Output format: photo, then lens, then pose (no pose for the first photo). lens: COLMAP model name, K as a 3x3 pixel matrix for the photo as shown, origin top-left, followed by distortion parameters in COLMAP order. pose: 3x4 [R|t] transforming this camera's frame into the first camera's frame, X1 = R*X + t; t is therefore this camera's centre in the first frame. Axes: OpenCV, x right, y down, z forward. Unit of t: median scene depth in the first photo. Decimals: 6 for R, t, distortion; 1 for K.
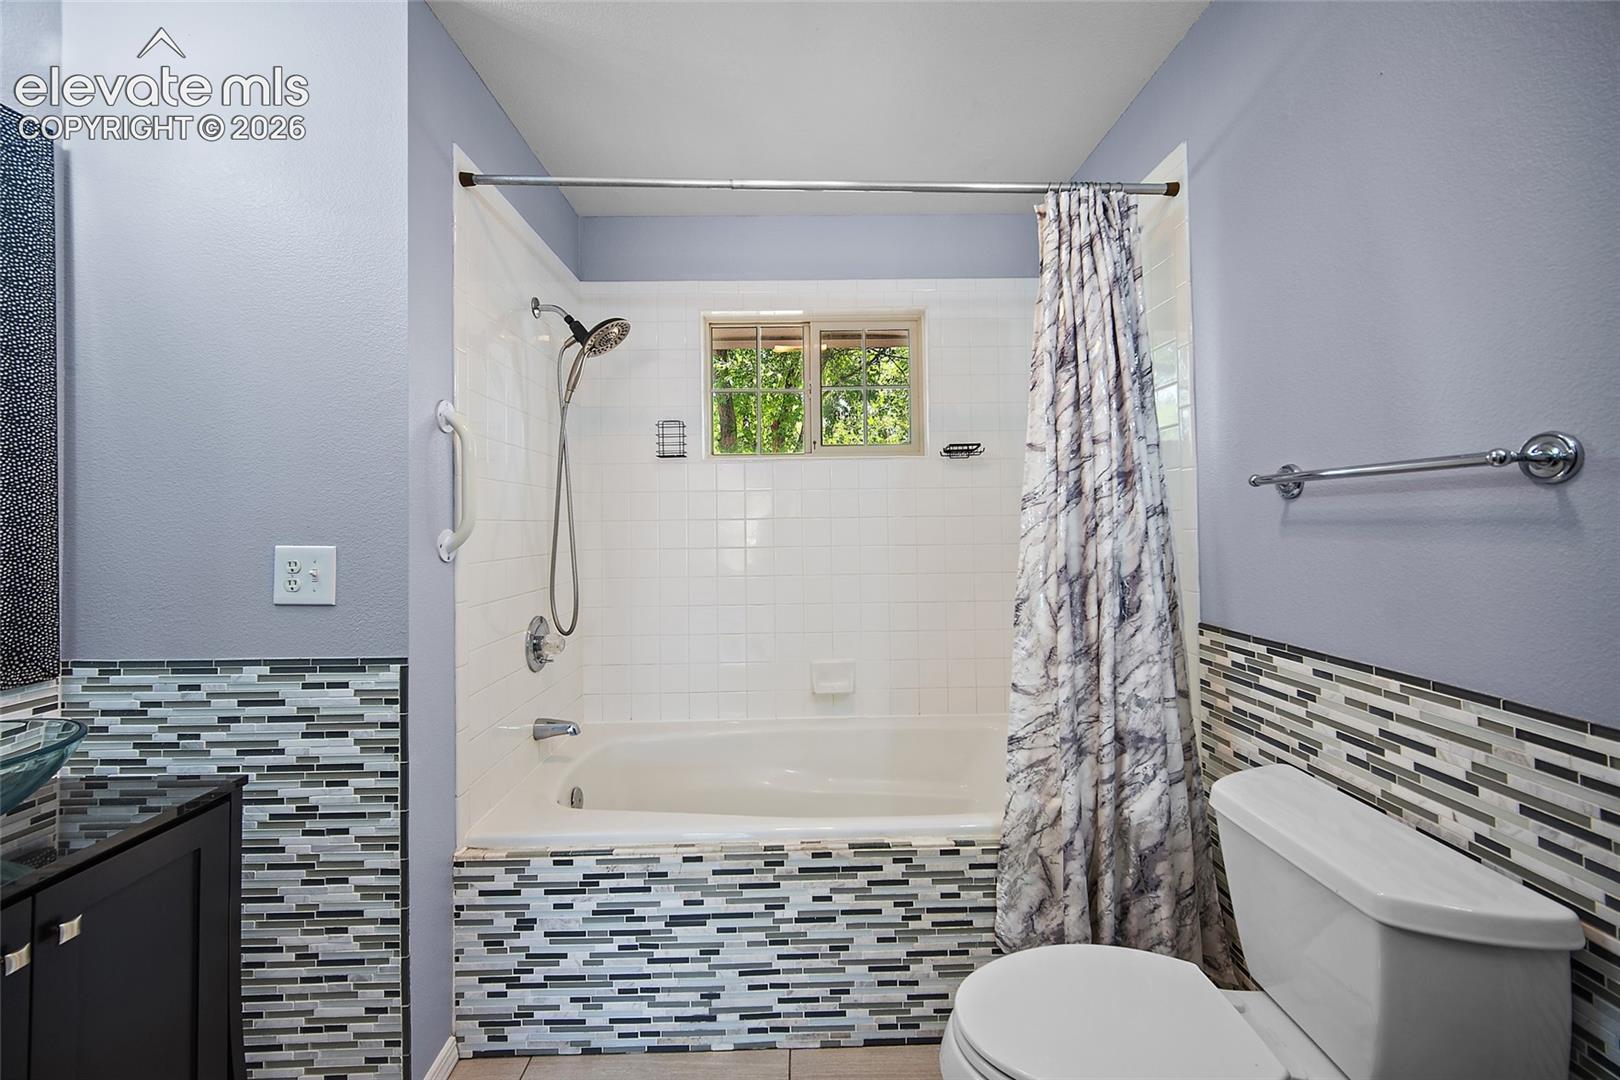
lens RADIAL K [[640.5, 0, 812.2], [0, 640.5, 510.0], [0, 0, 1]] dist [-0.002732, 0.000814]
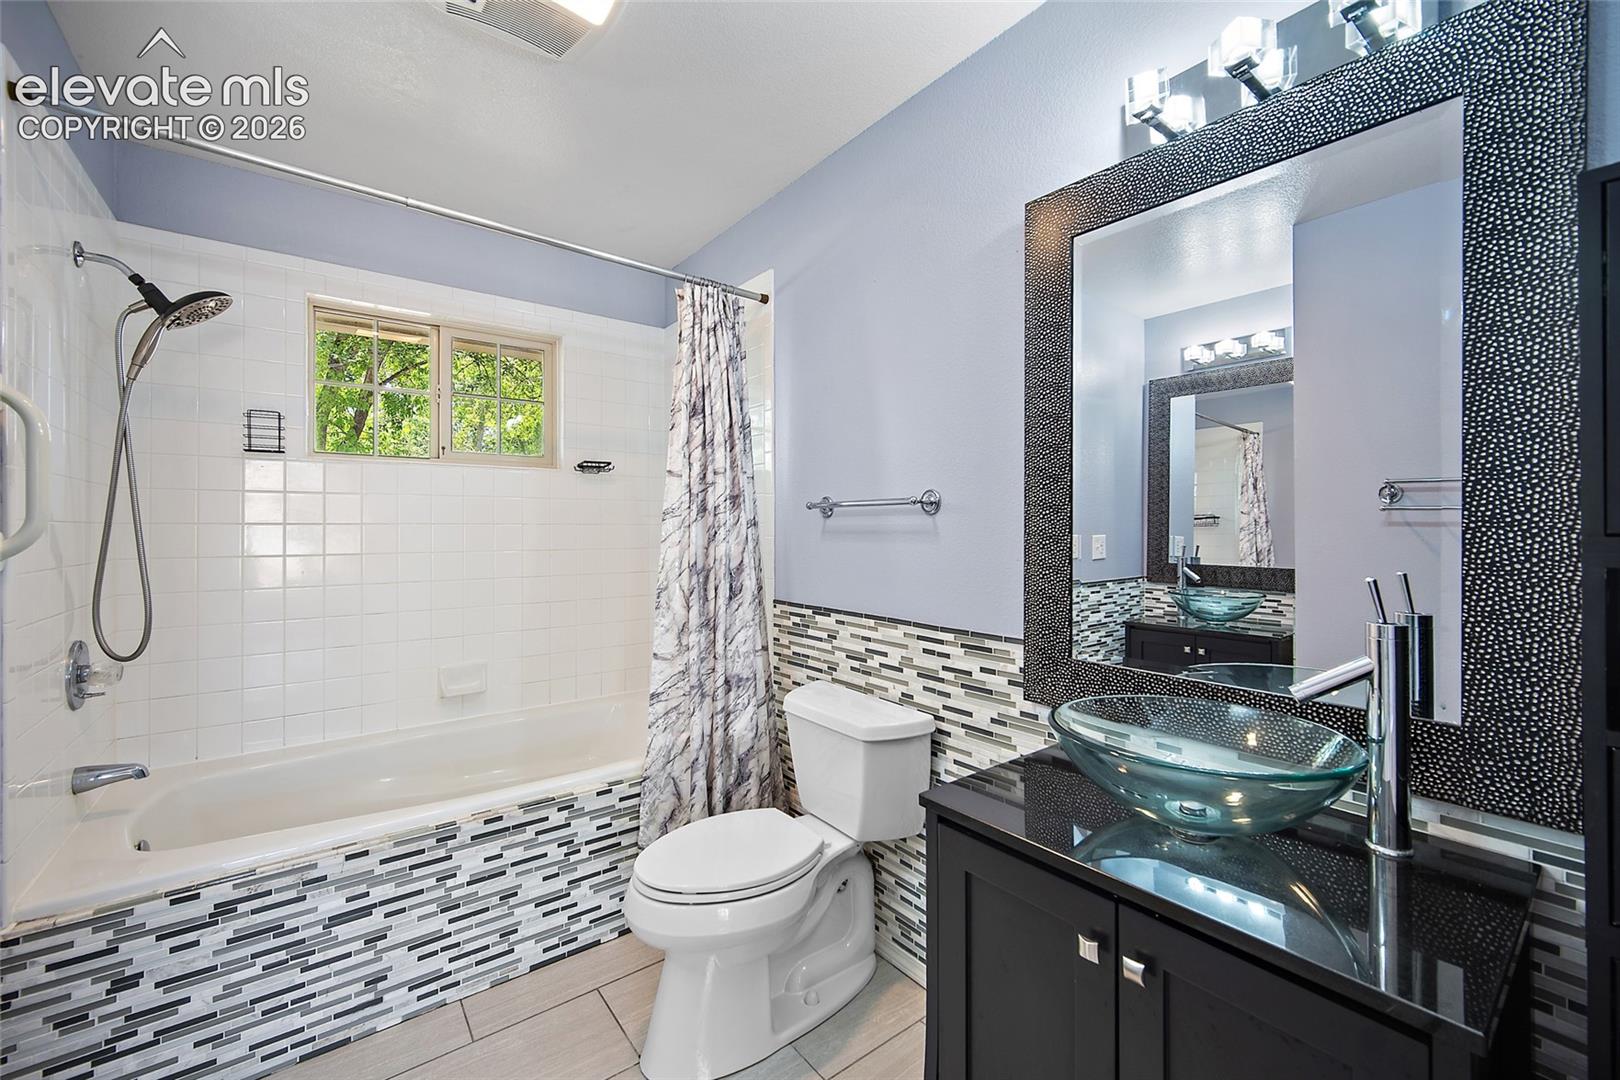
lens RADIAL K [[640.5, 0, 809.0], [0, 640.5, 525.3], [0, 0, 1]] dist [-0.002732, 0.000814]
pose [[0.803887, 0.015051, 0.594591, -0.222672], [-0.022646, 0.999729, 0.005311, -0.004661], [-0.594351, -0.017735, 0.804010, -0.245254]]
